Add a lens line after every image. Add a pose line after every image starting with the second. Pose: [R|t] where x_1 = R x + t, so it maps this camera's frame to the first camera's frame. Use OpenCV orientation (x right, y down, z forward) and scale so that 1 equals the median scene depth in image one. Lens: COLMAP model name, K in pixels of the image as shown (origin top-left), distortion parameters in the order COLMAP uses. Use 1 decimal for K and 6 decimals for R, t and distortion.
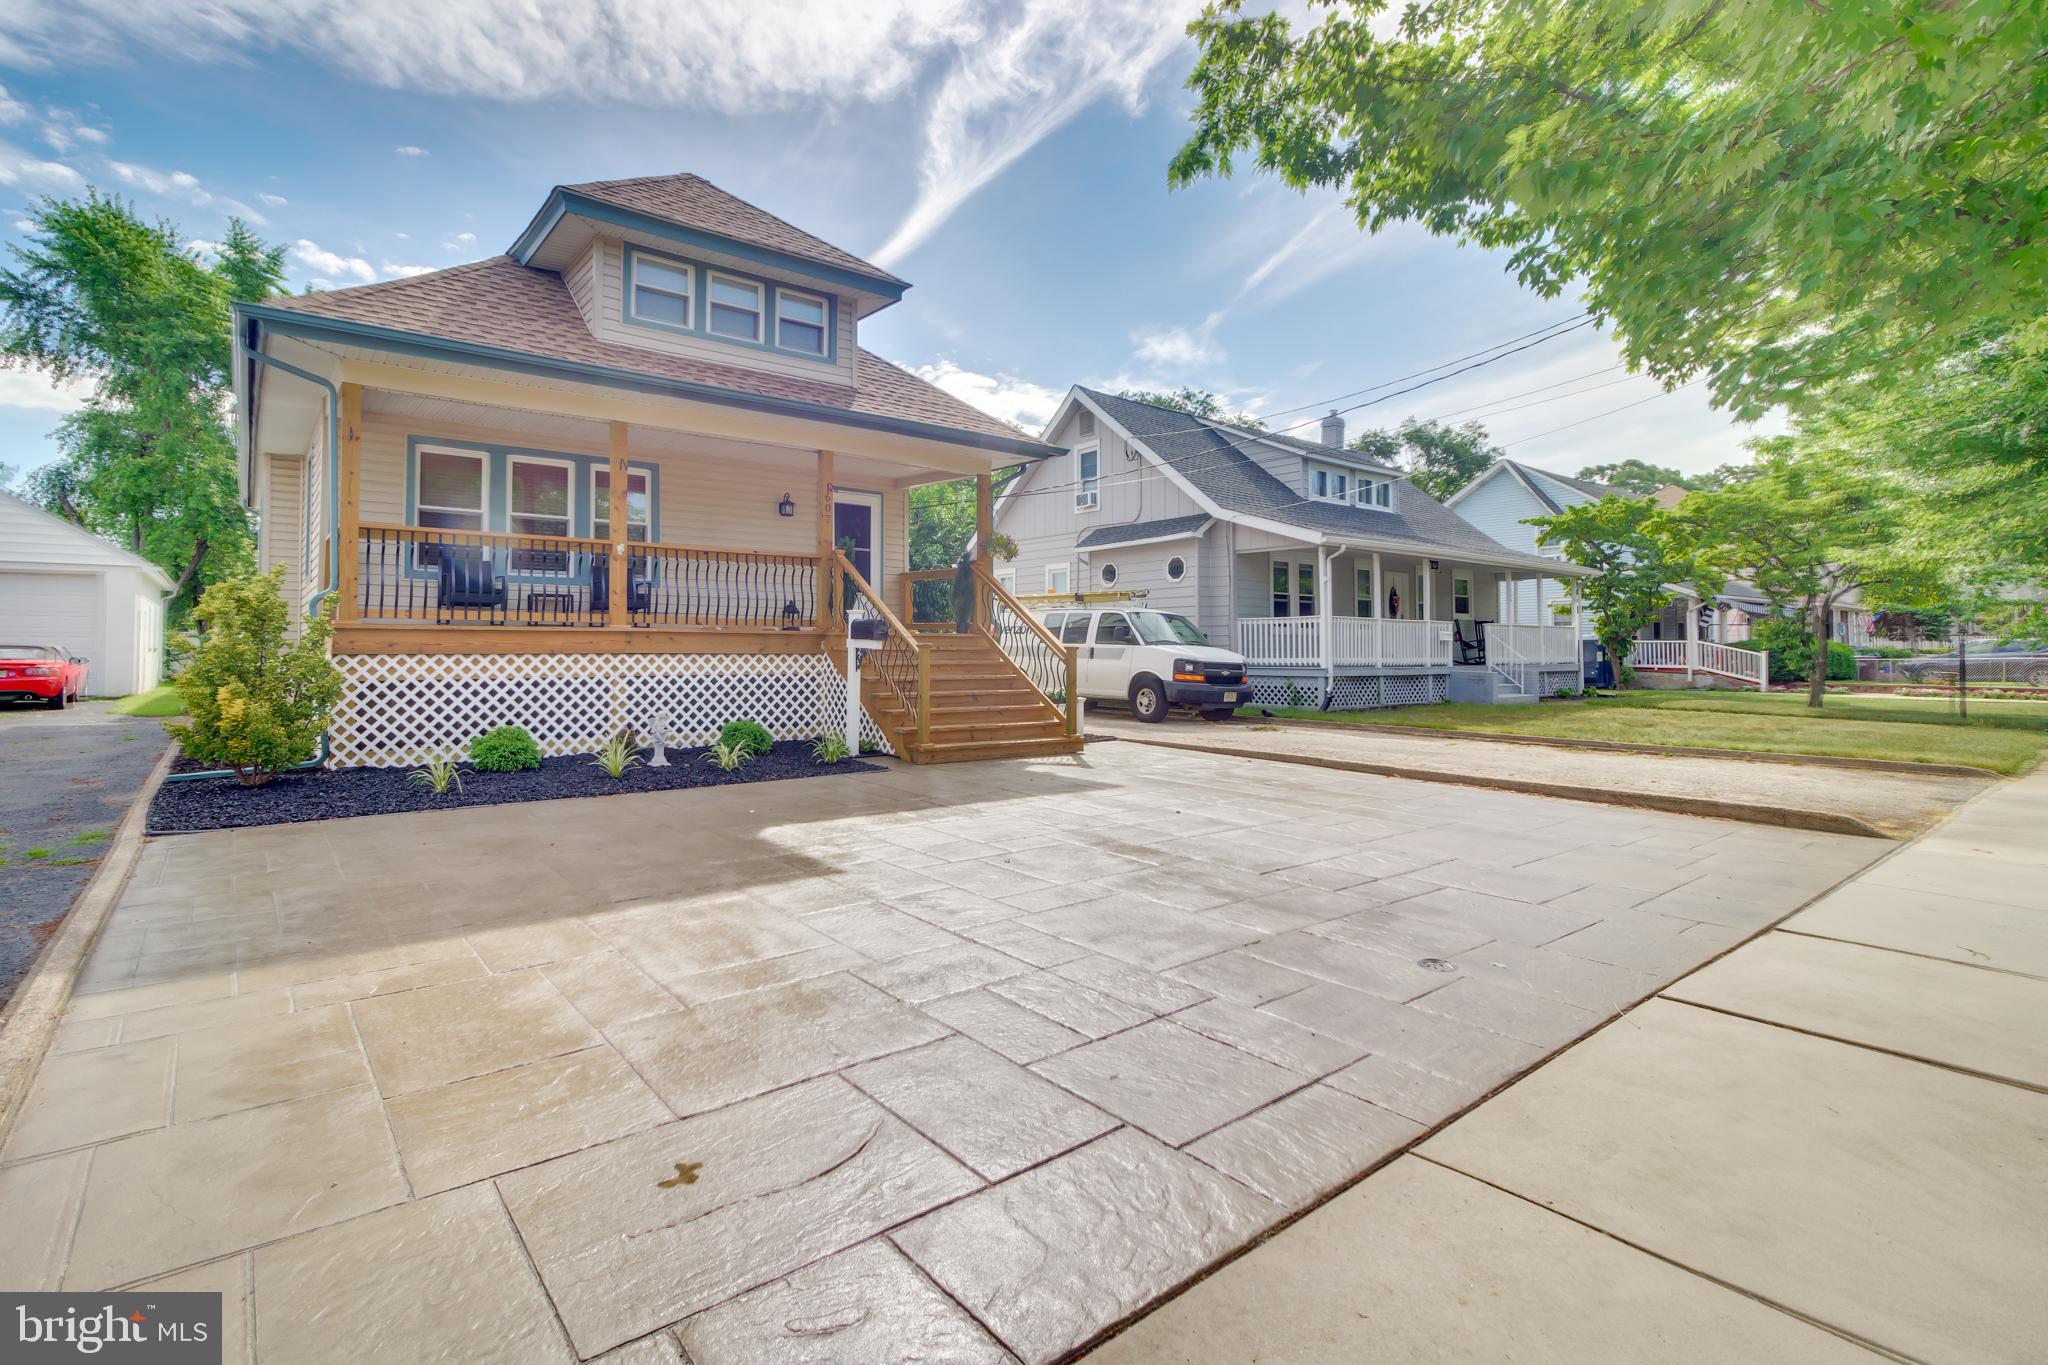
lens RADIAL K [[967.4, 0, 1025.0], [0, 967.4, 624.4], [0, 0, 1]] dist [0.012223, 0.000150]
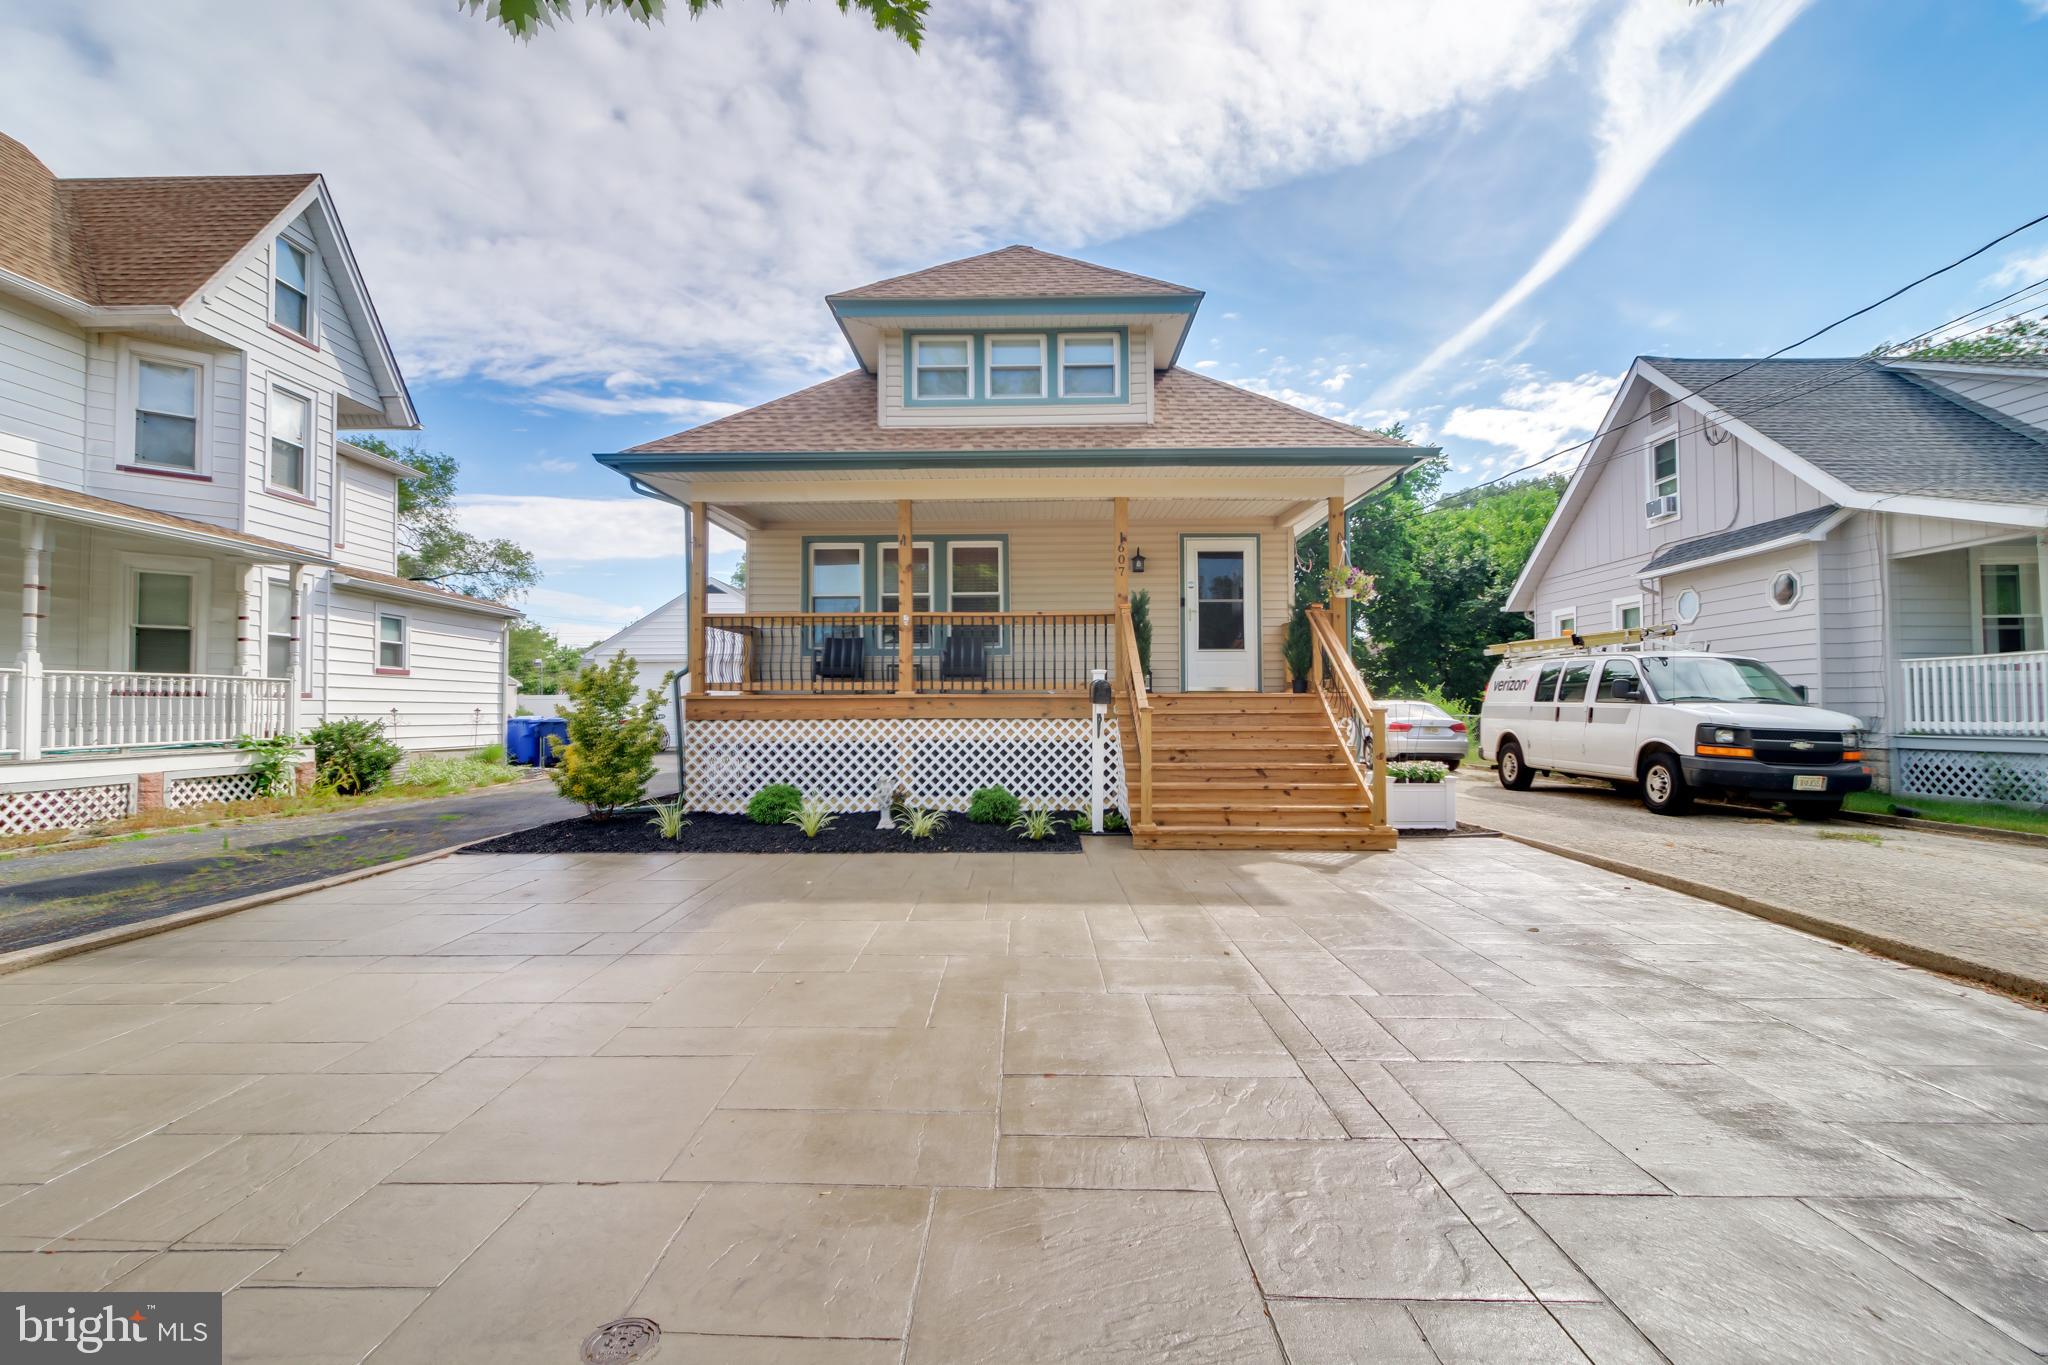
lens RADIAL K [[965.2, 0, 1024.0], [0, 965.2, 682.5], [0, 0, 1]] dist [0.002960, 0.000015]
pose [[0.769712, -0.026024, -0.637860, 0.279653], [0.022906, 0.999651, -0.013143, 0.006058], [0.637980, -0.004494, 0.770040, 0.214726]]
